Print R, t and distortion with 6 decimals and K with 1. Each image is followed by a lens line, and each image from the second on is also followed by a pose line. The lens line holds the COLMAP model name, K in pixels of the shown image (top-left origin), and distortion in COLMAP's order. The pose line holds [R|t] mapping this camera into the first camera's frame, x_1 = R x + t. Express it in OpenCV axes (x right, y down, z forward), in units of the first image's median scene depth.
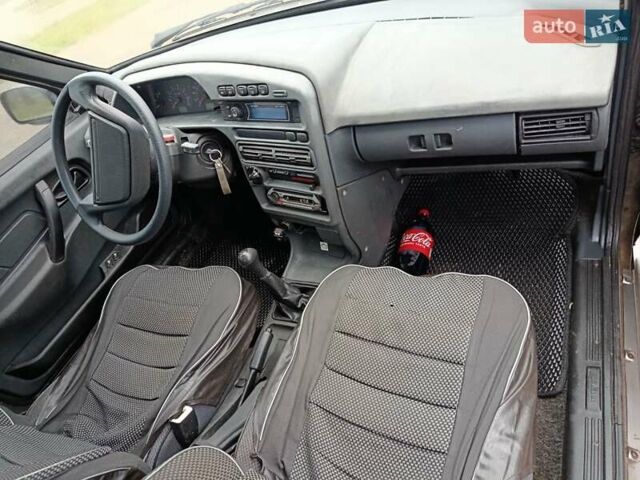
lens RADIAL K [[433.1, 0, 327.8], [0, 433.1, 240.0], [0, 0, 1]] dist [0.004644, 0.000082]
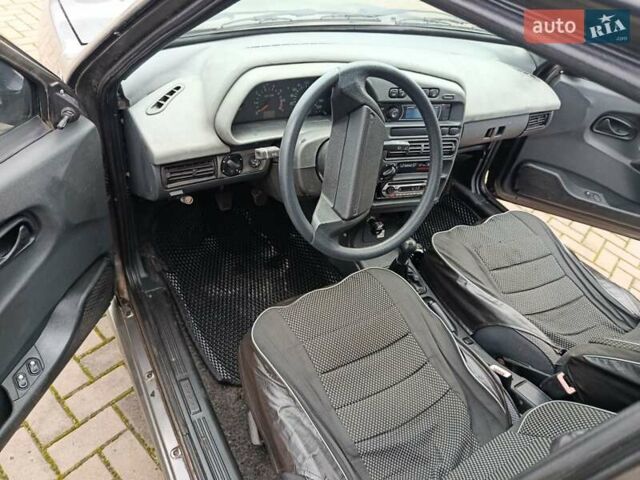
lens RADIAL K [[433.1, 0, 327.8], [0, 433.1, 240.0], [0, 0, 1]] dist [0.004644, 0.000082]
pose [[0.536010, -0.214091, 0.816614, -1.363244], [0.274779, 0.958880, 0.071030, -0.120948], [-0.798242, 0.186316, 0.572797, 0.615386]]
